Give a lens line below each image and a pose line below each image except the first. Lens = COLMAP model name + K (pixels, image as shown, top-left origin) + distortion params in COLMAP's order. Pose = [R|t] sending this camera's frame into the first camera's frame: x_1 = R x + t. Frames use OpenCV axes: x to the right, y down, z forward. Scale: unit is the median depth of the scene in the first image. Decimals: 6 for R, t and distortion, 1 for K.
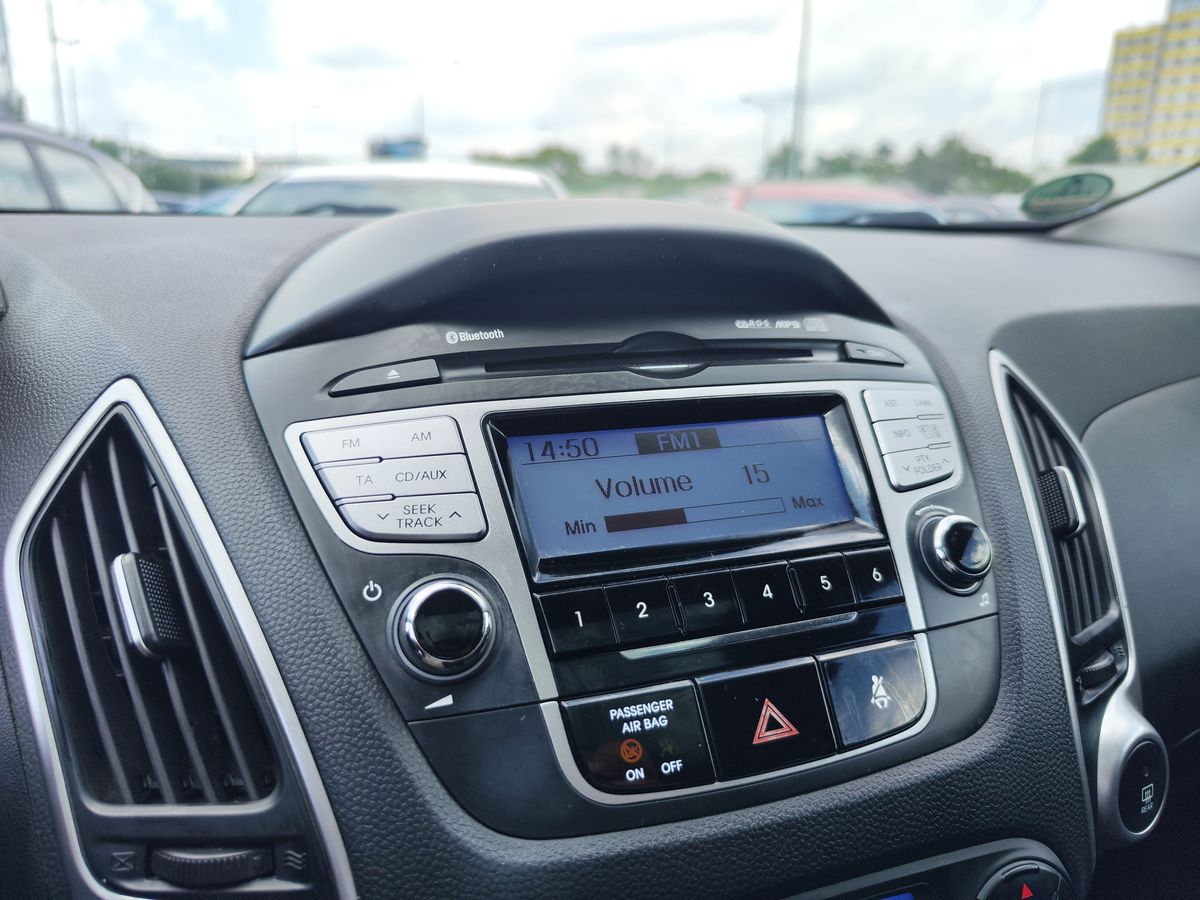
lens RADIAL K [[903.7, 0, 612.3], [0, 903.7, 439.8], [0, 0, 1]] dist [-0.015649, 0.008475]
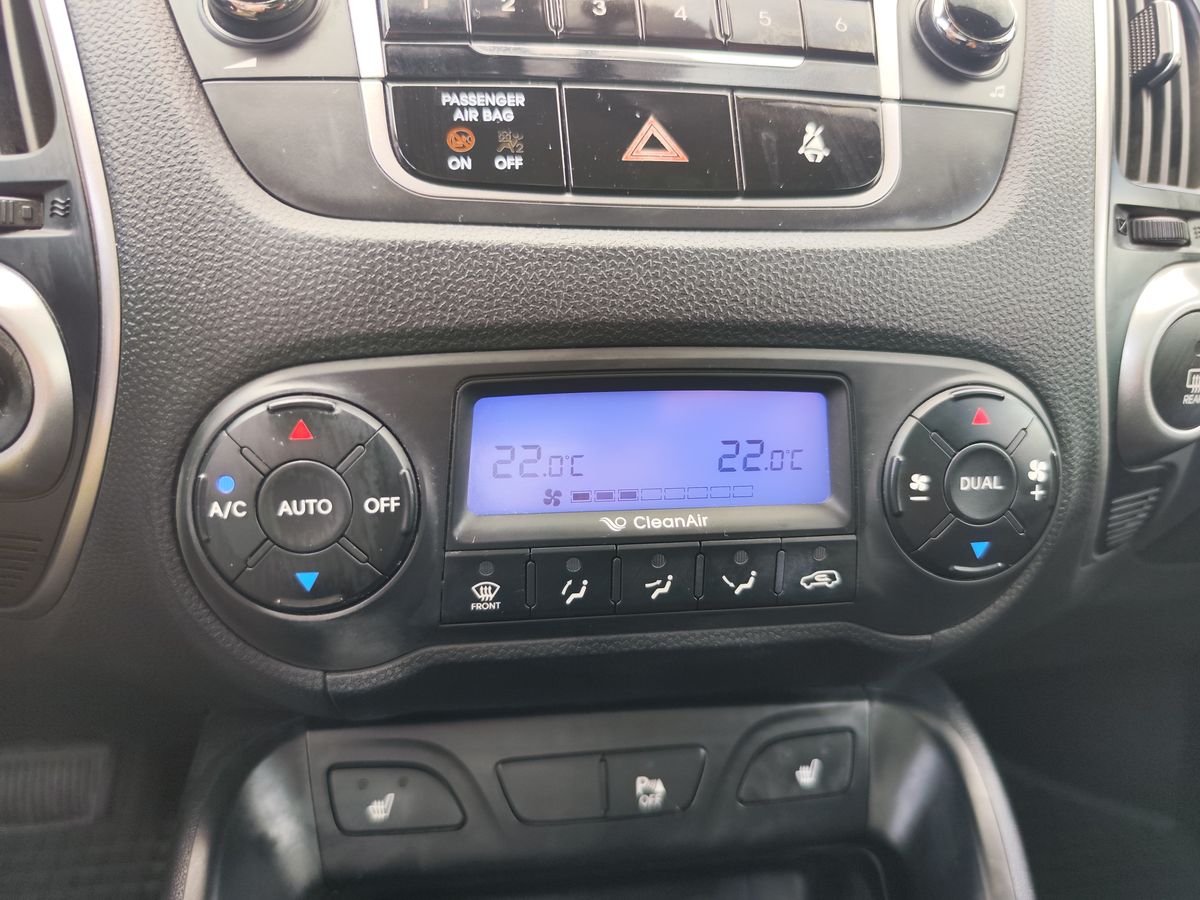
lens RADIAL K [[903.7, 0, 594.2], [0, 903.7, 455.6], [0, 0, 1]] dist [-0.015649, 0.008475]
pose [[0.979070, 0.095511, -0.179719, 0.305171], [-0.067511, 0.985458, 0.155933, 0.480477], [0.191999, -0.140537, 0.971281, 0.191972]]
